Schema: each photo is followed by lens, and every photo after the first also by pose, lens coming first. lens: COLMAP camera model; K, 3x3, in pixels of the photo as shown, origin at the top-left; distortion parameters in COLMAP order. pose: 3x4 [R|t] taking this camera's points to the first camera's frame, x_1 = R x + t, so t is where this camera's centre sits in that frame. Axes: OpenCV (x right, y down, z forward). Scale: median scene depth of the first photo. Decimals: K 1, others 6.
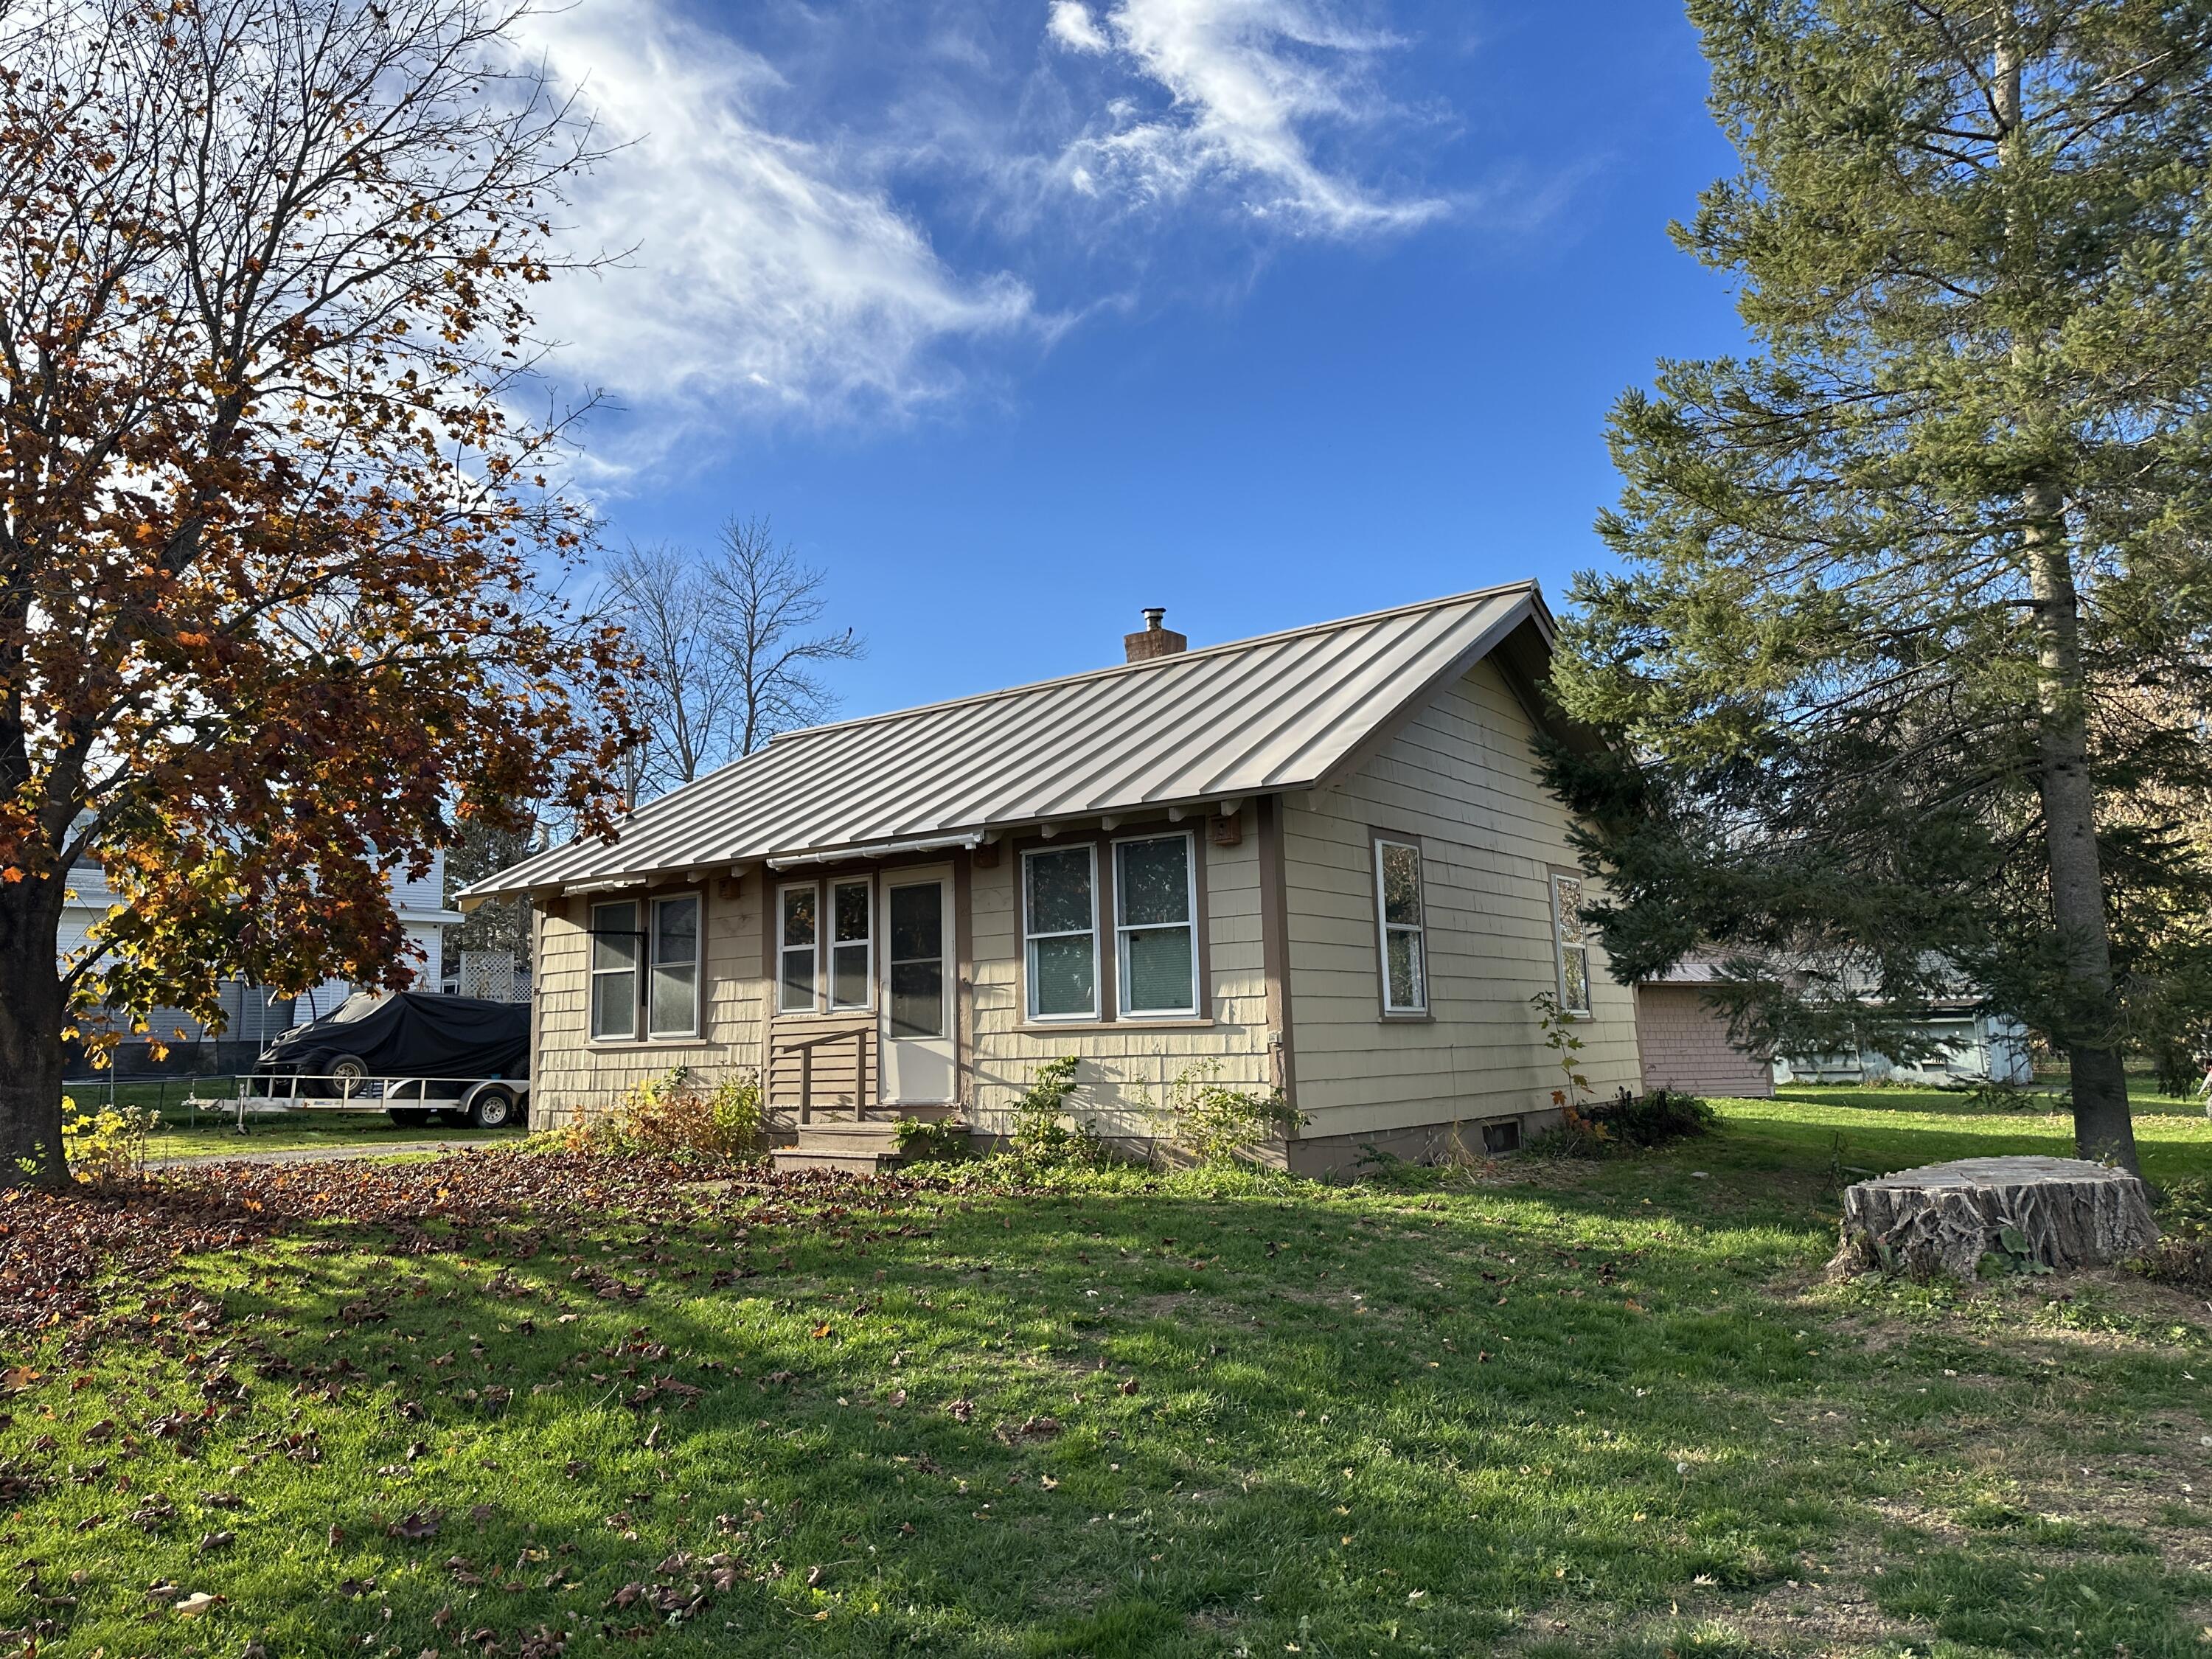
lens RADIAL K [[1562.7, 0, 1113.0], [0, 1562.7, 816.1], [0, 0, 1]] dist [0.057331, -0.022526]
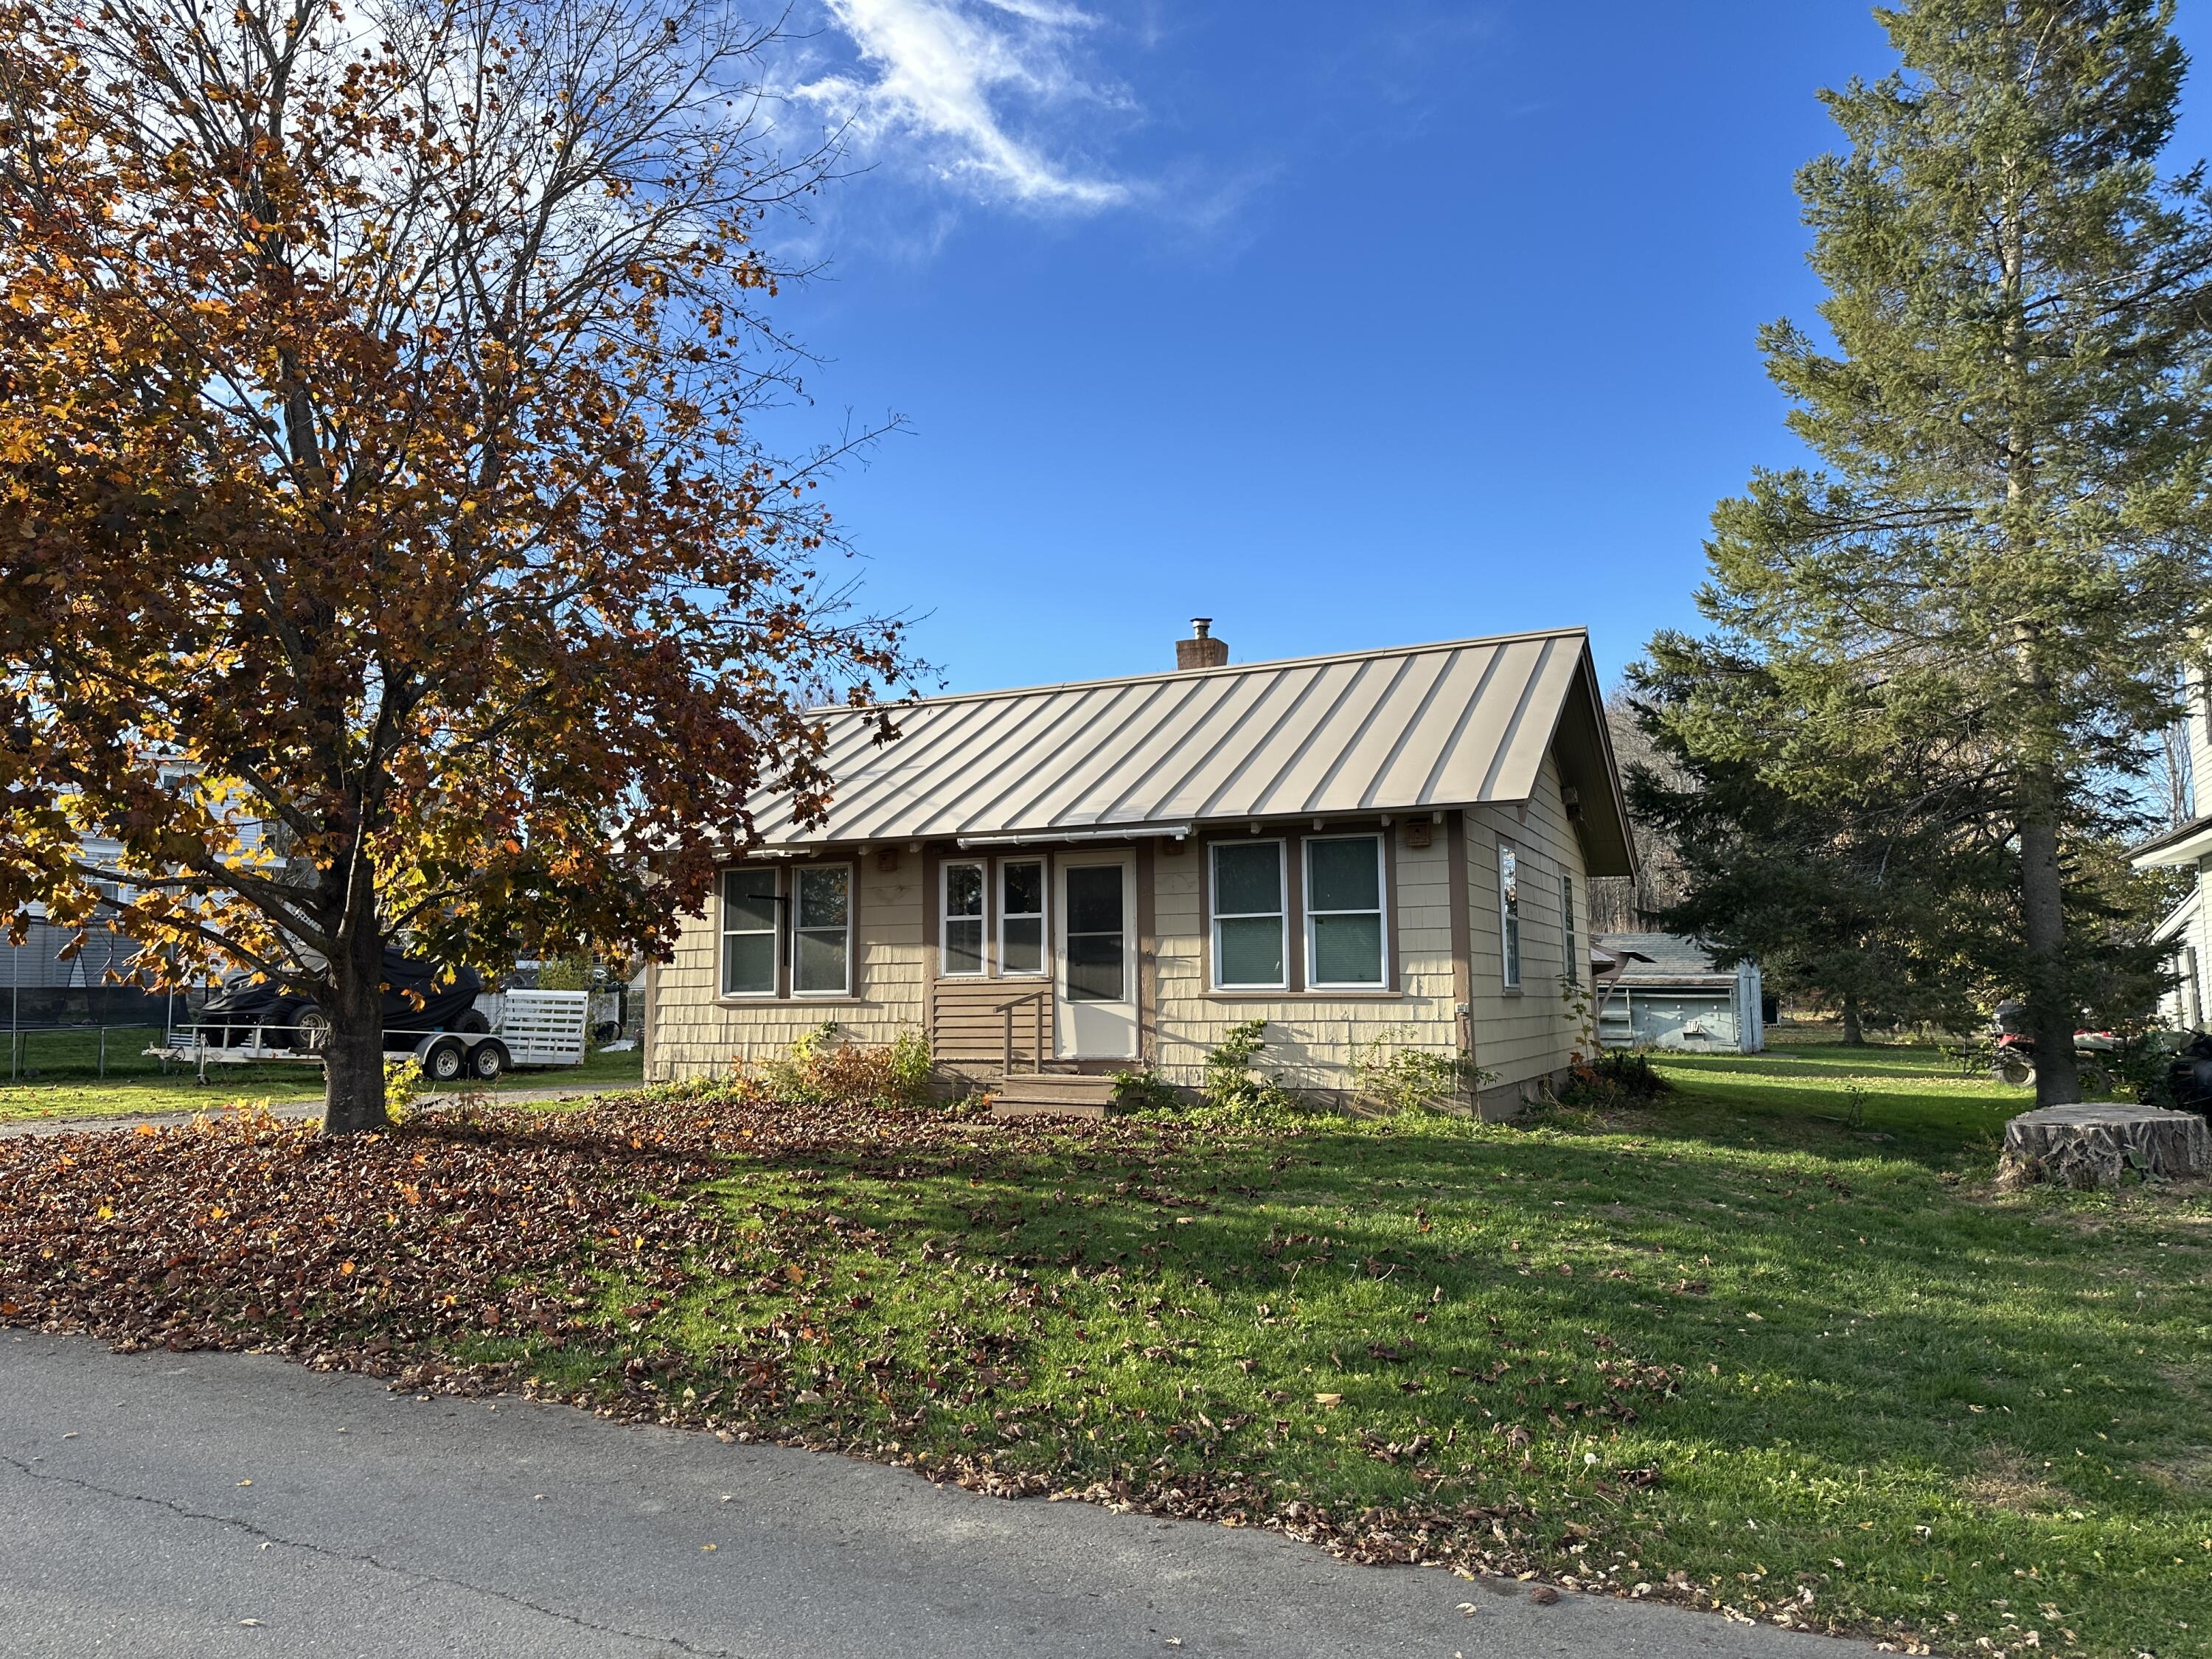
lens RADIAL K [[1562.7, 0, 1094.8], [0, 1562.7, 829.1], [0, 0, 1]] dist [0.057331, -0.022526]
pose [[0.974184, 0.042241, 0.221770, -0.385666], [-0.049220, 0.998449, 0.026036, -0.012992], [-0.220326, -0.036279, 0.974751, -0.103230]]
